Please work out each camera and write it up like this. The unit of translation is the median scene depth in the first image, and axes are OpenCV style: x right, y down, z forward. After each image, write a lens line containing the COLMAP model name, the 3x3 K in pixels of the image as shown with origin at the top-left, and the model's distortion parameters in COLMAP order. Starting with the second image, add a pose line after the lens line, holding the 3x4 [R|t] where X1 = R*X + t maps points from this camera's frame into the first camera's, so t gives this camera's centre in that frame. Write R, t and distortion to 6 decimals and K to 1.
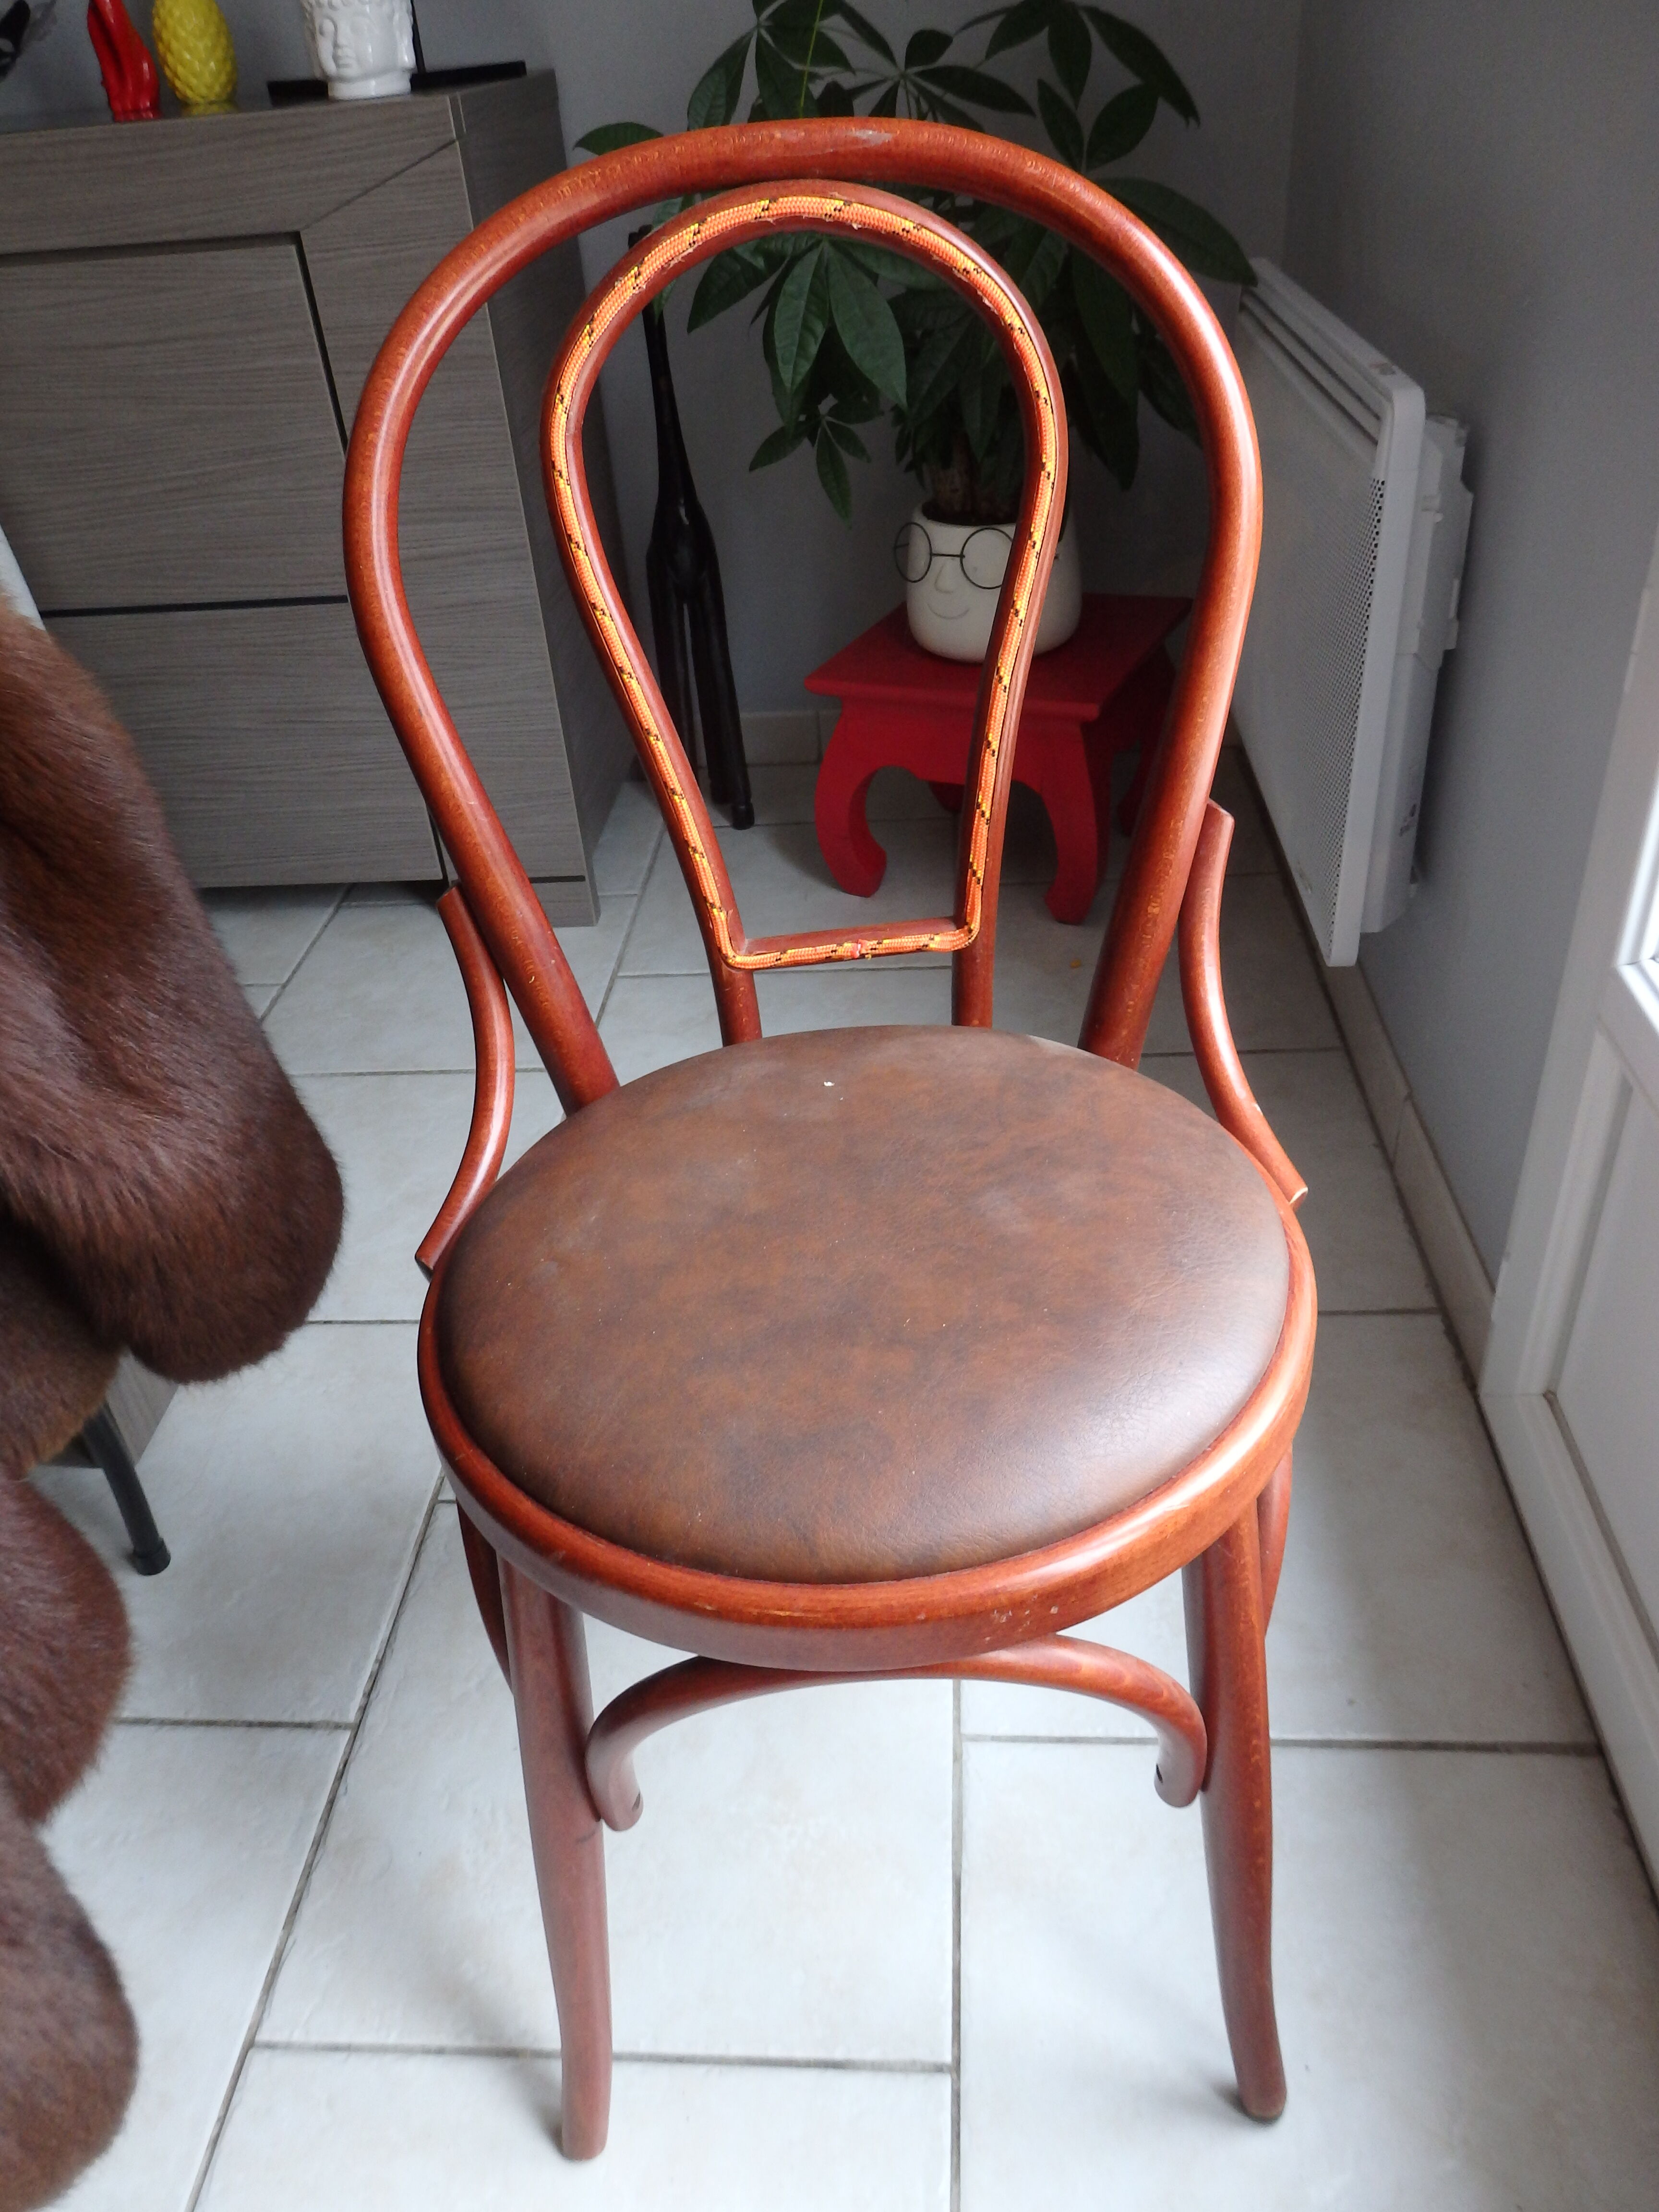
lens RADIAL K [[1610.9, 0, 836.6], [0, 1610.9, 1108.3], [0, 0, 1]] dist [-0.000585, -0.005246]
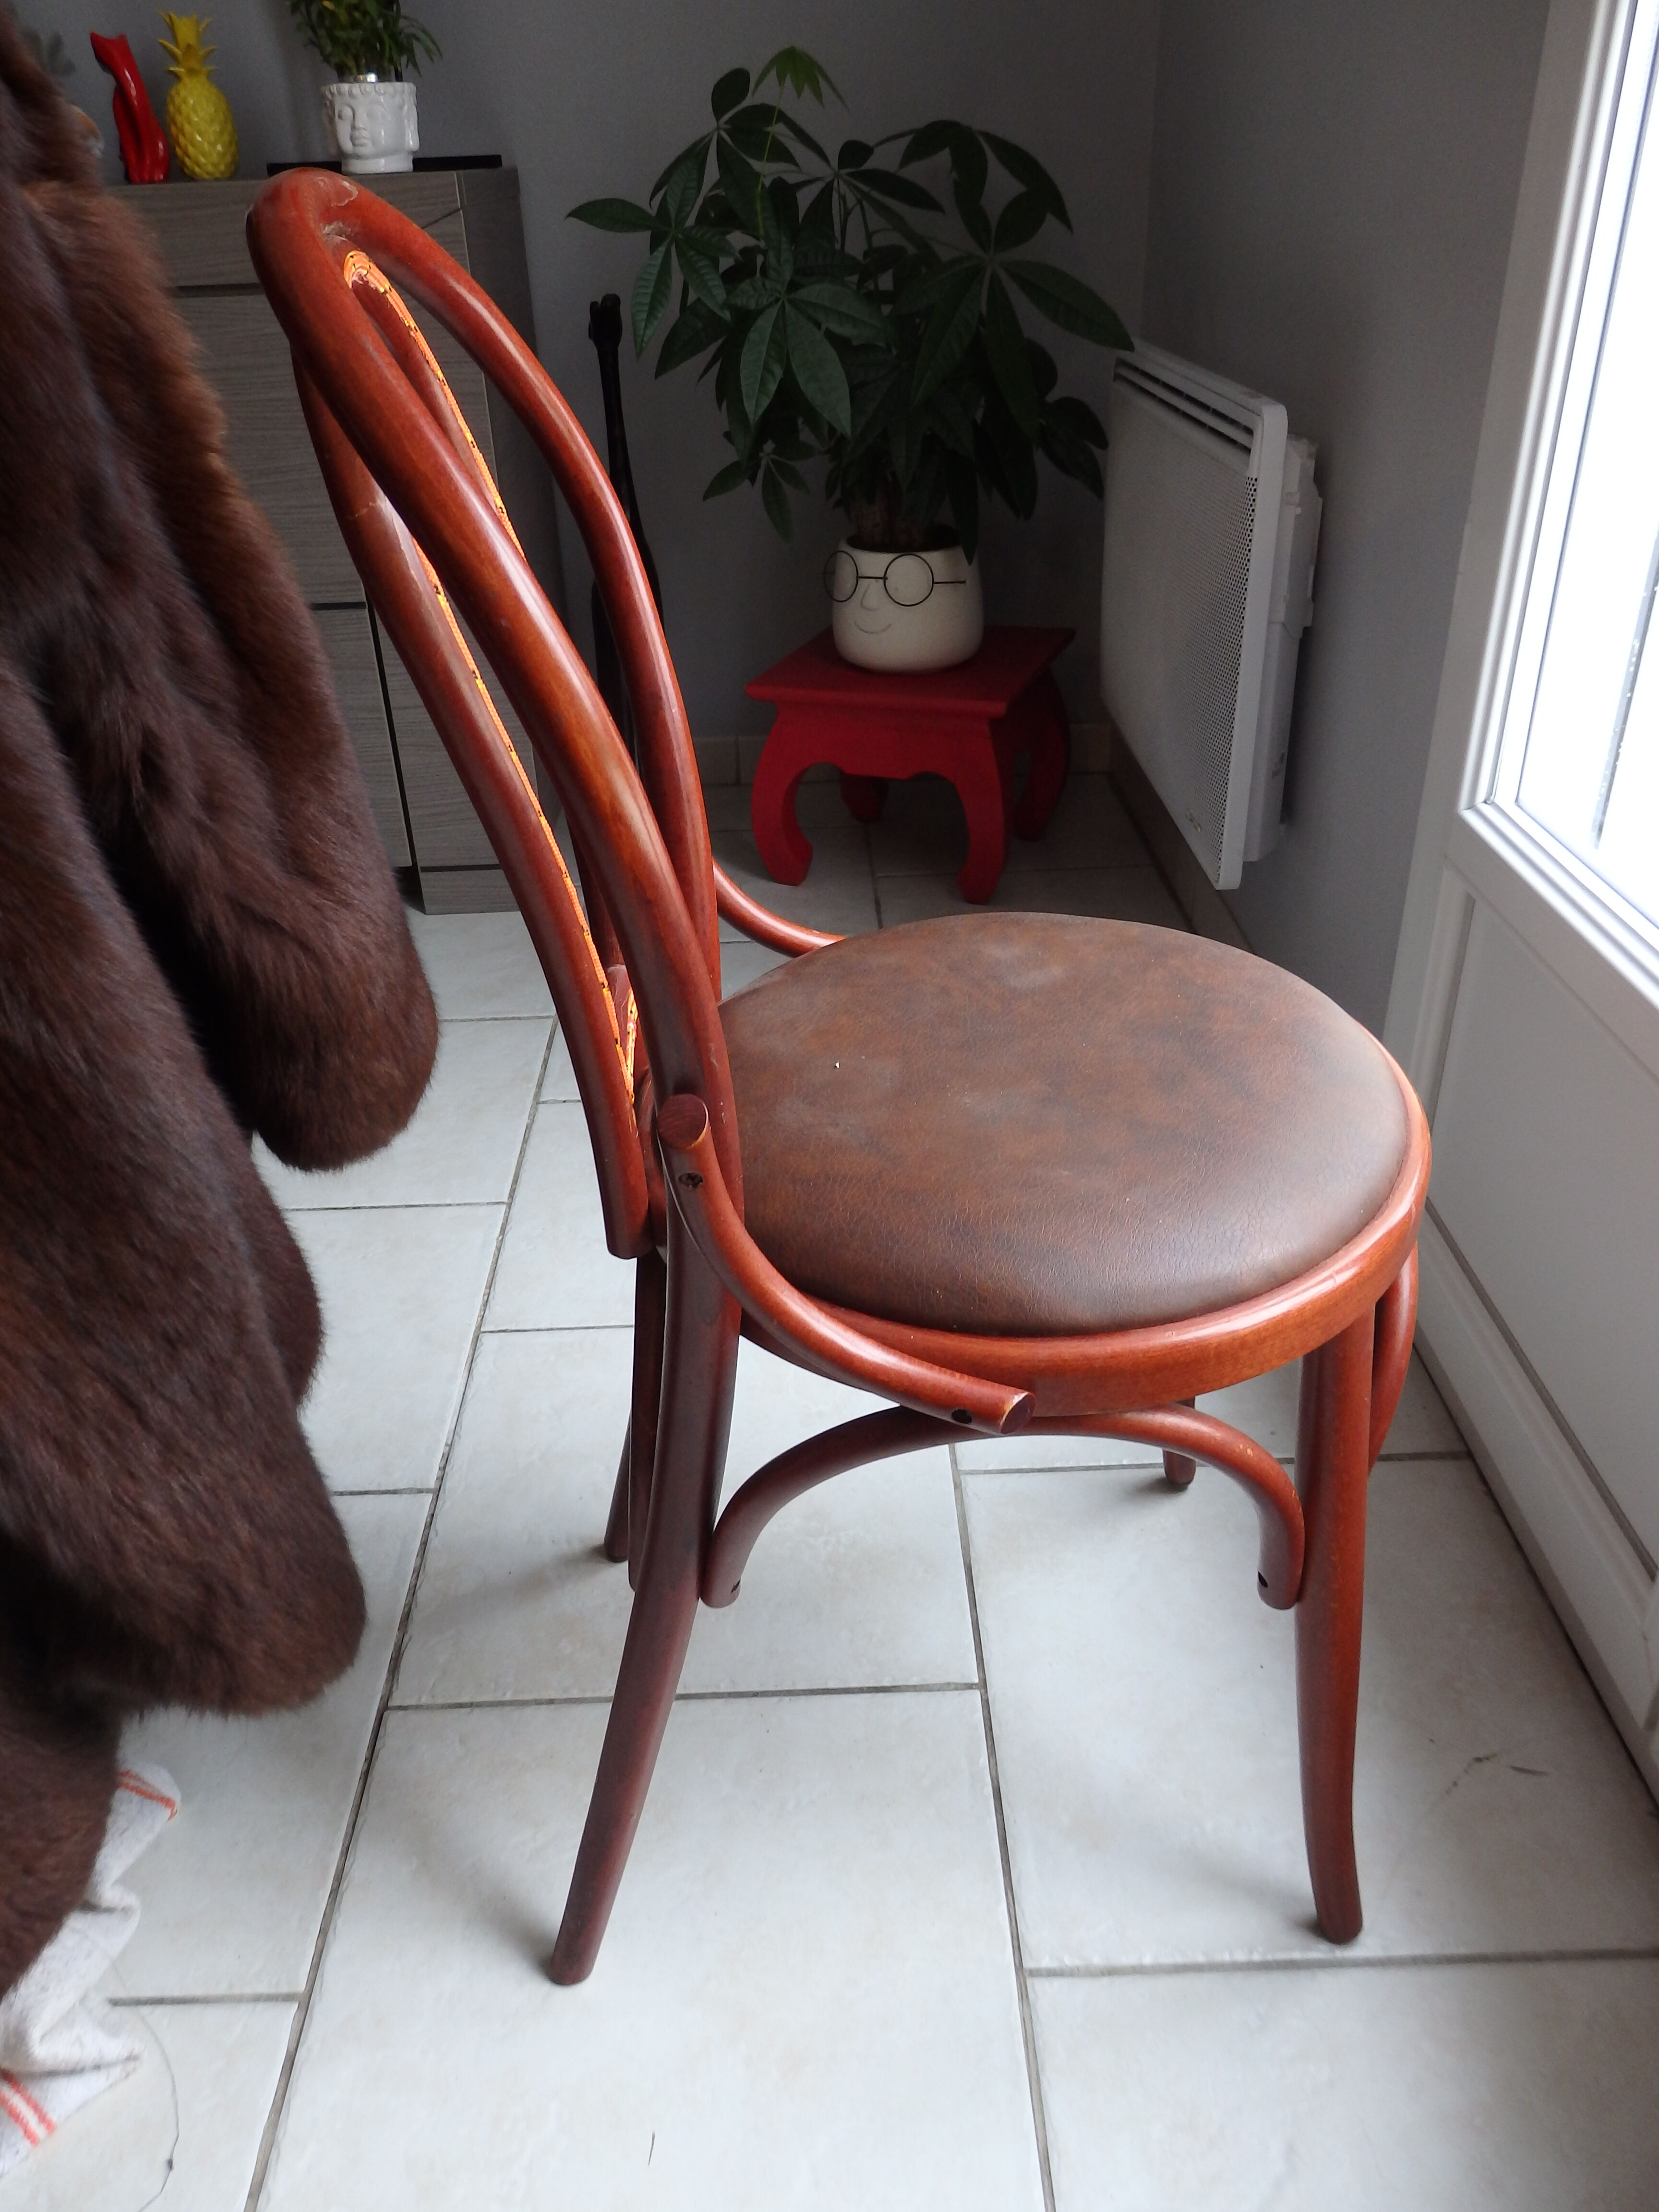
lens RADIAL K [[1601.9, 0, 829.5], [0, 1601.9, 1106.0], [0, 0, 1]] dist [-0.004034, -0.009170]
pose [[0.995434, -0.009622, 0.094963, -0.090916], [0.016501, 0.997274, -0.071922, 0.143392], [-0.094012, 0.073161, 0.992879, -0.136717]]
